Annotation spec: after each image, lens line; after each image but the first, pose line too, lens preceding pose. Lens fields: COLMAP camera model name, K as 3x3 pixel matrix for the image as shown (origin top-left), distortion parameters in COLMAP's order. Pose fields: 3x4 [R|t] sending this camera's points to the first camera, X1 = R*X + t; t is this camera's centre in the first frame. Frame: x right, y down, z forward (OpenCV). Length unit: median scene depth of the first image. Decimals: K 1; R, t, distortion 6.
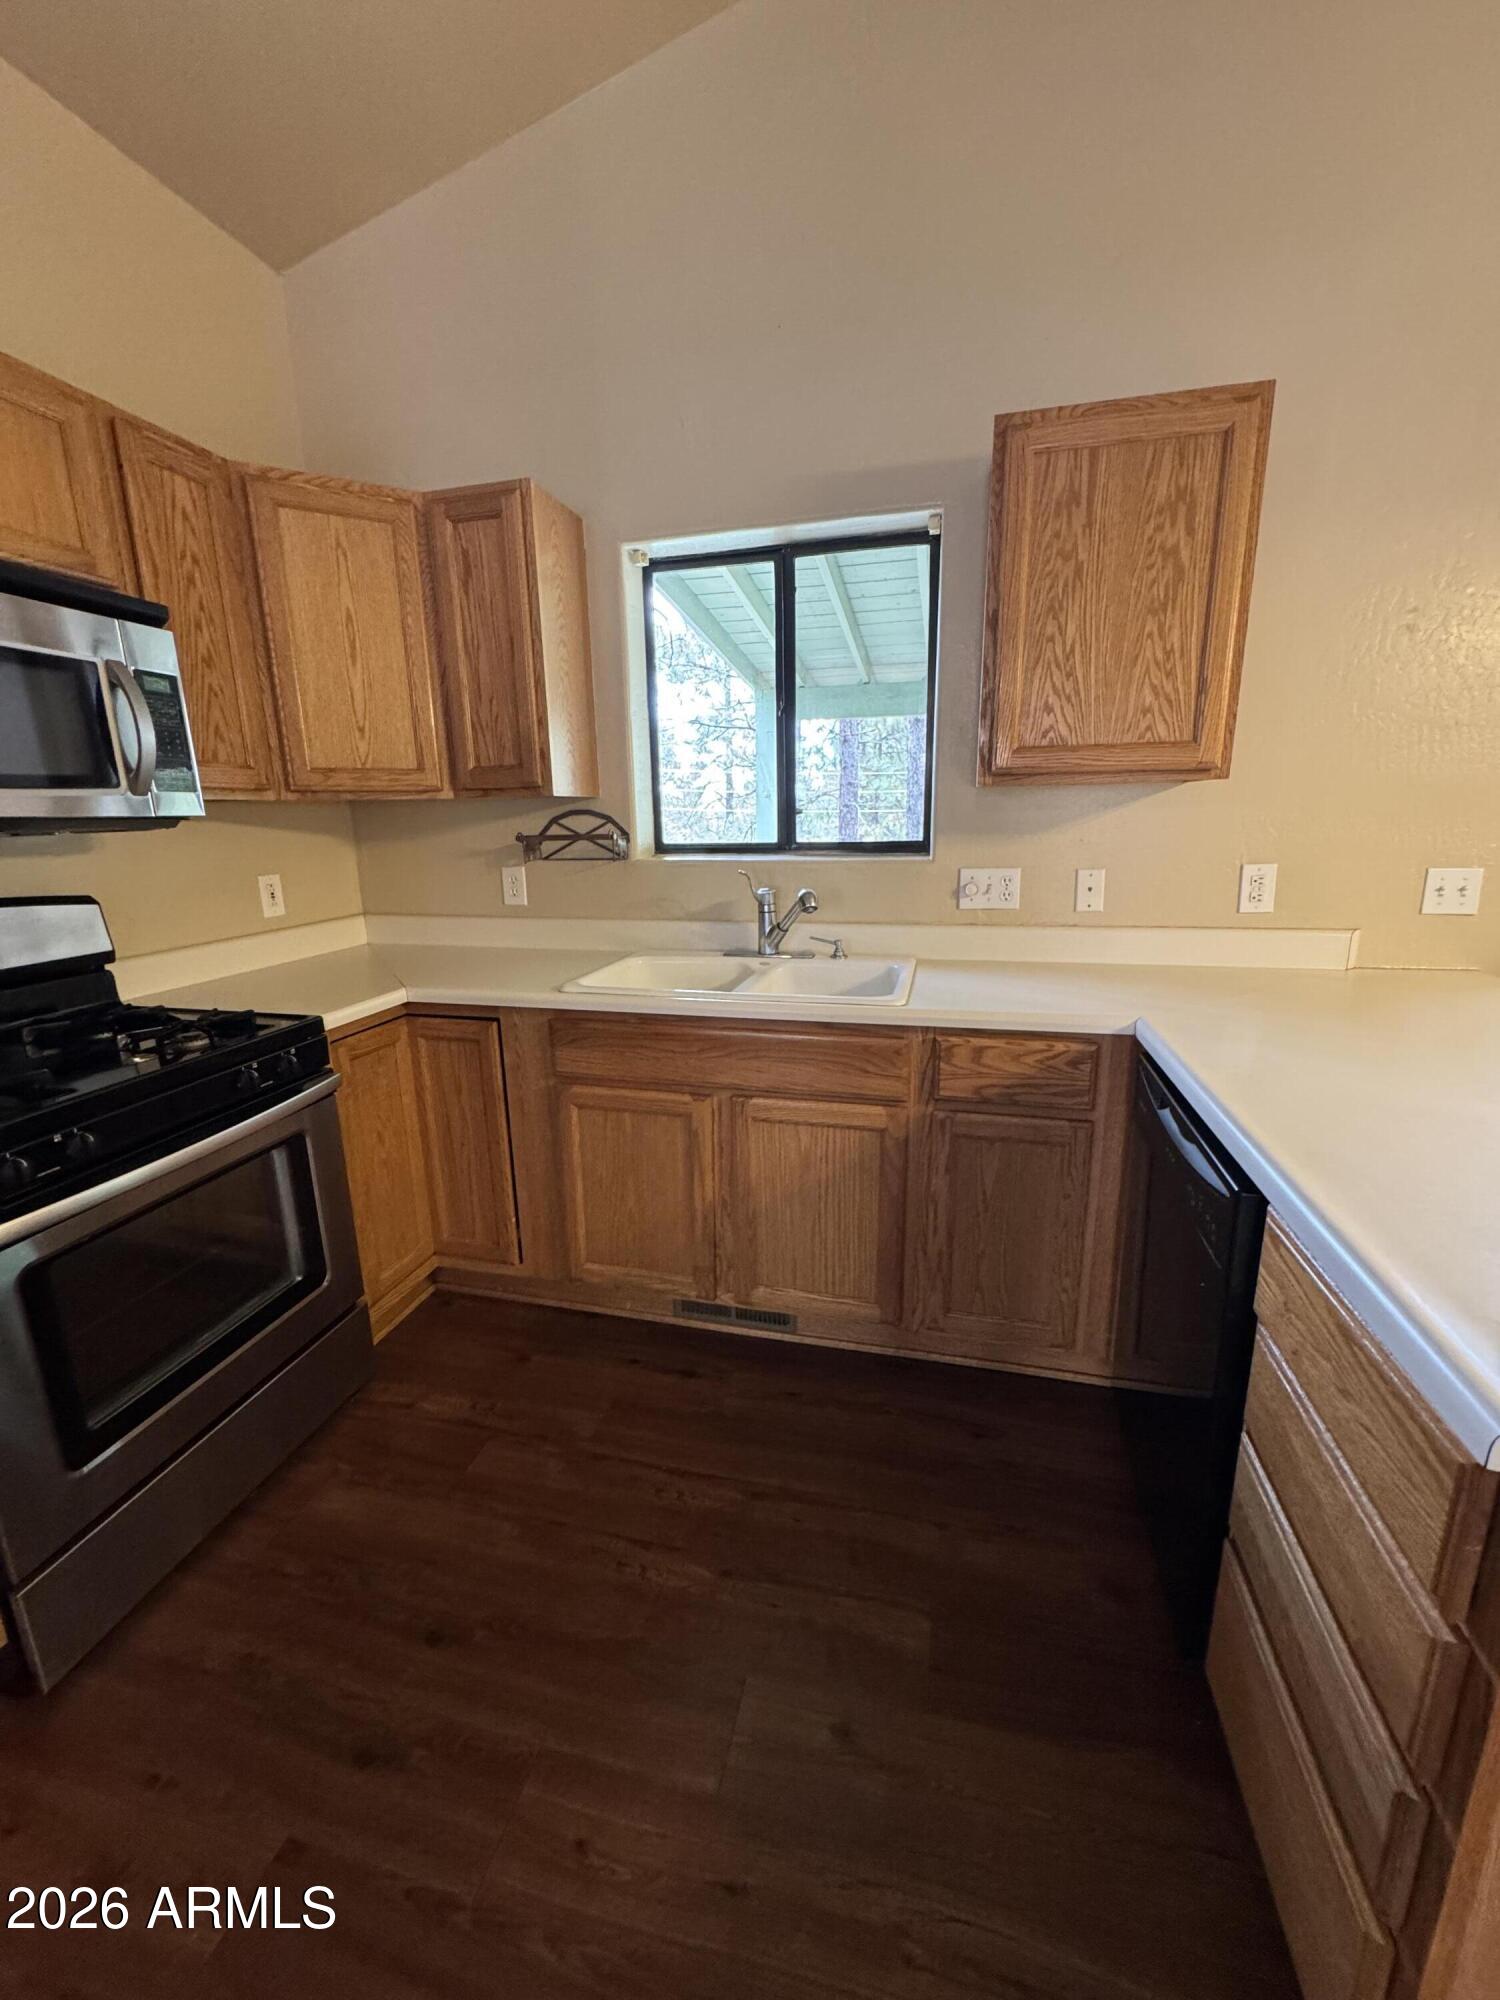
lens RADIAL K [[796.4, 0, 748.7], [0, 796.4, 999.2], [0, 0, 1]] dist [-0.004953, -0.000314]
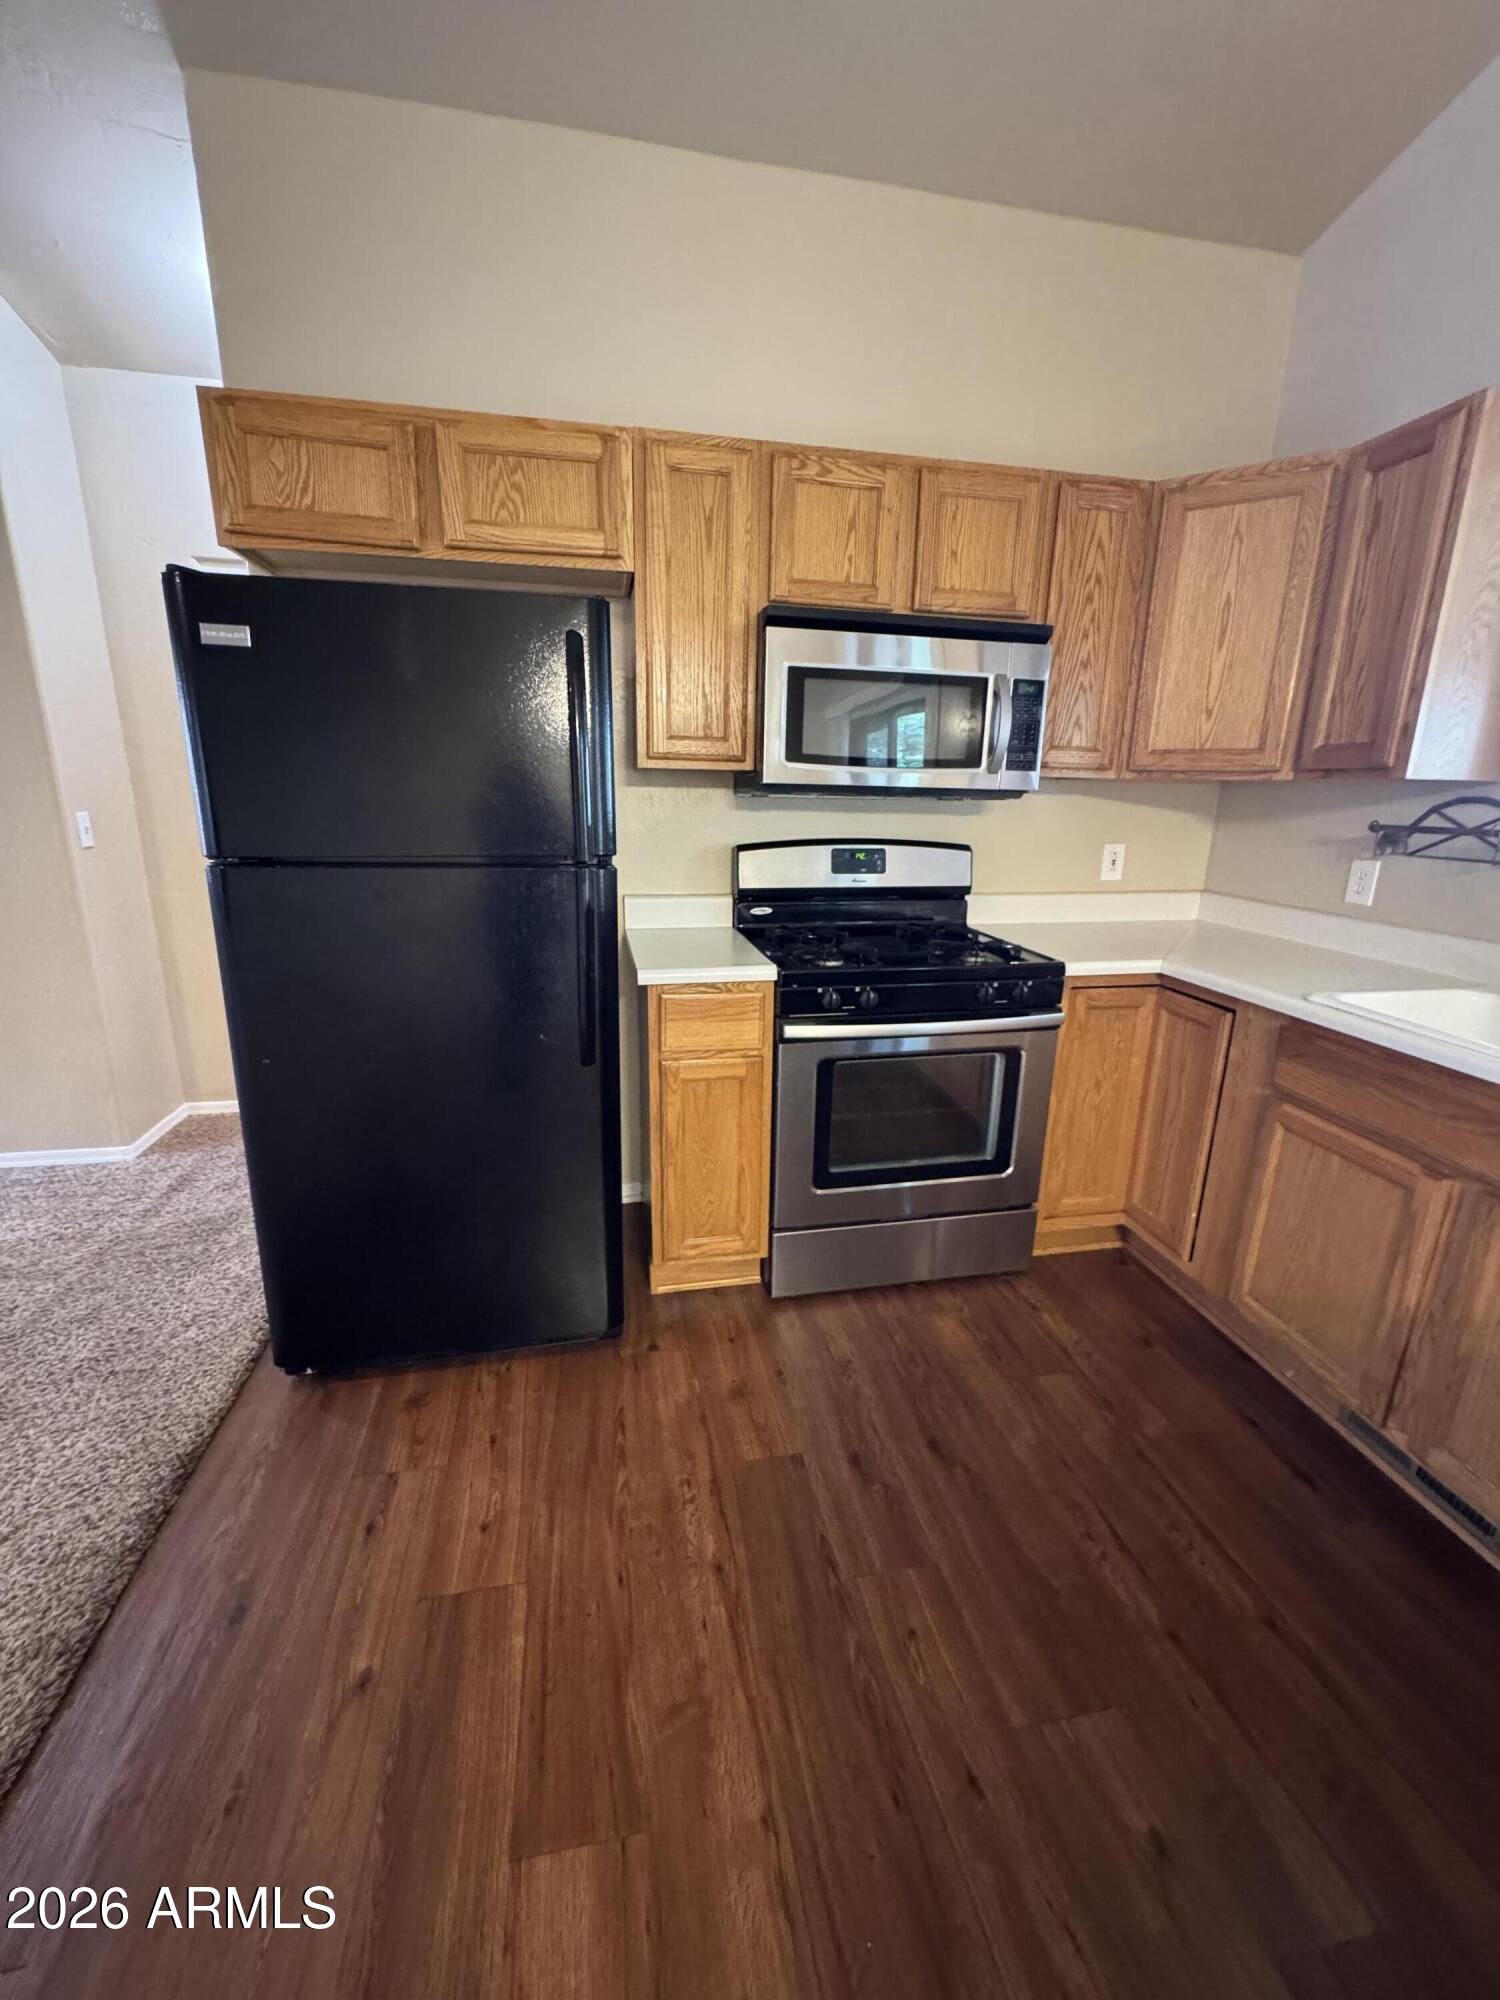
lens RADIAL K [[796.4, 0, 751.6], [0, 796.4, 1000.2], [0, 0, 1]] dist [-0.004953, -0.000314]
pose [[0.429267, 0.255007, -0.866430, 0.275426], [-0.231371, 0.958350, 0.167430, -0.014148], [0.873039, 0.128594, 0.470389, 0.039386]]
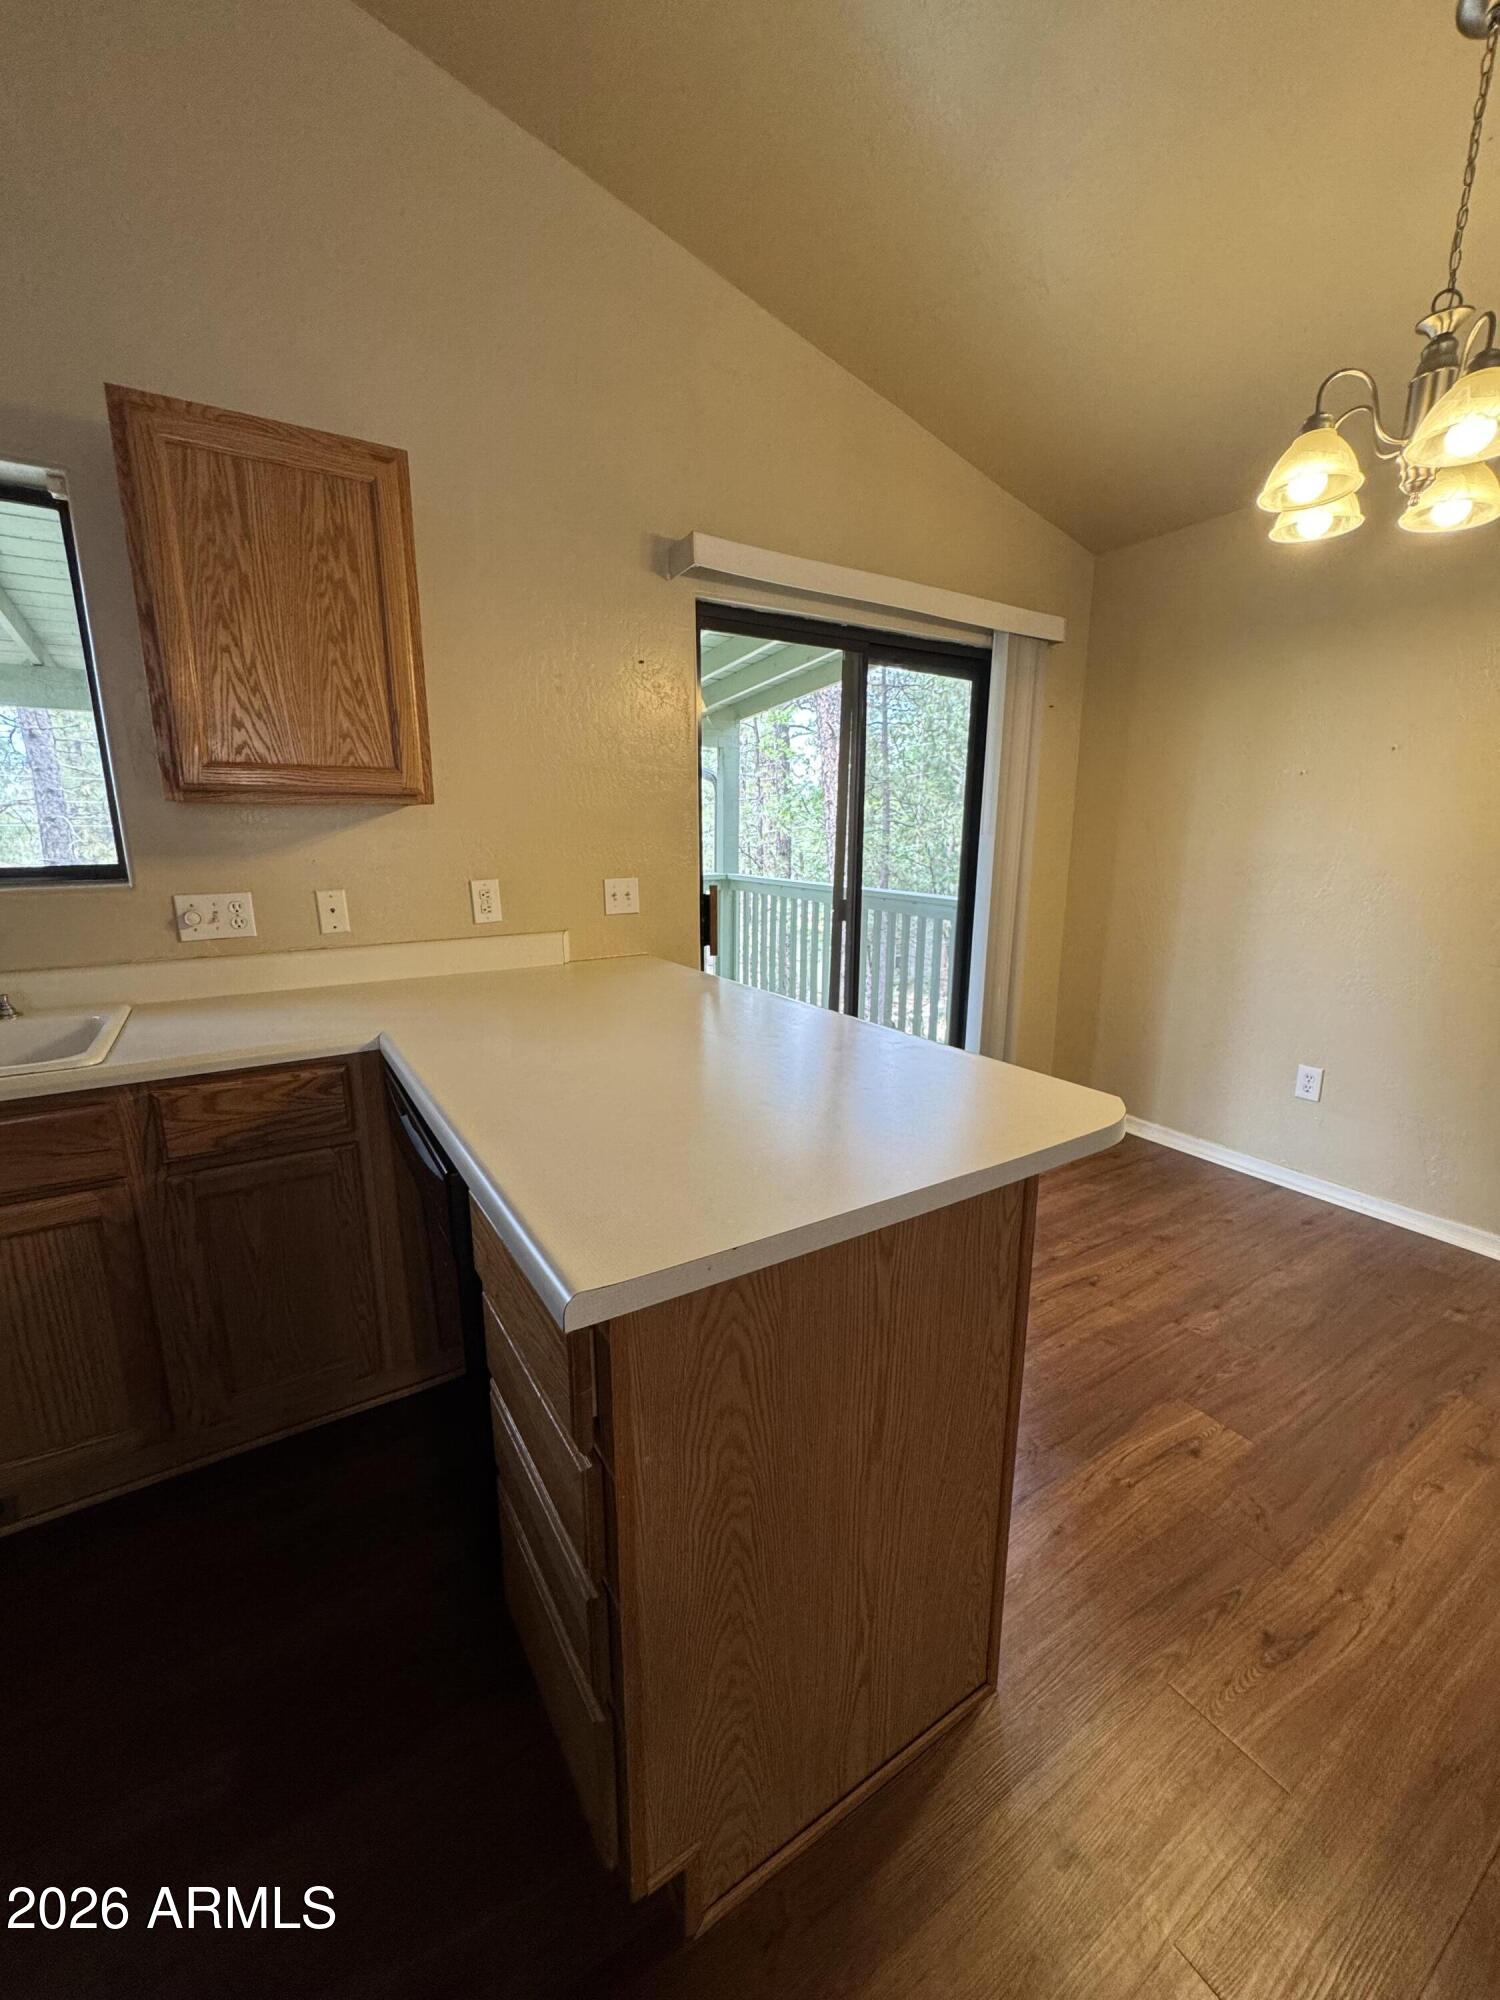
lens RADIAL K [[796.4, 0, 750.4], [0, 796.4, 999.1], [0, 0, 1]] dist [-0.004953, -0.000314]
pose [[0.687822, -0.136745, 0.712882, 0.075455], [0.153040, 0.987338, 0.041732, 0.009854], [-0.709563, 0.080396, 0.700041, -0.057627]]
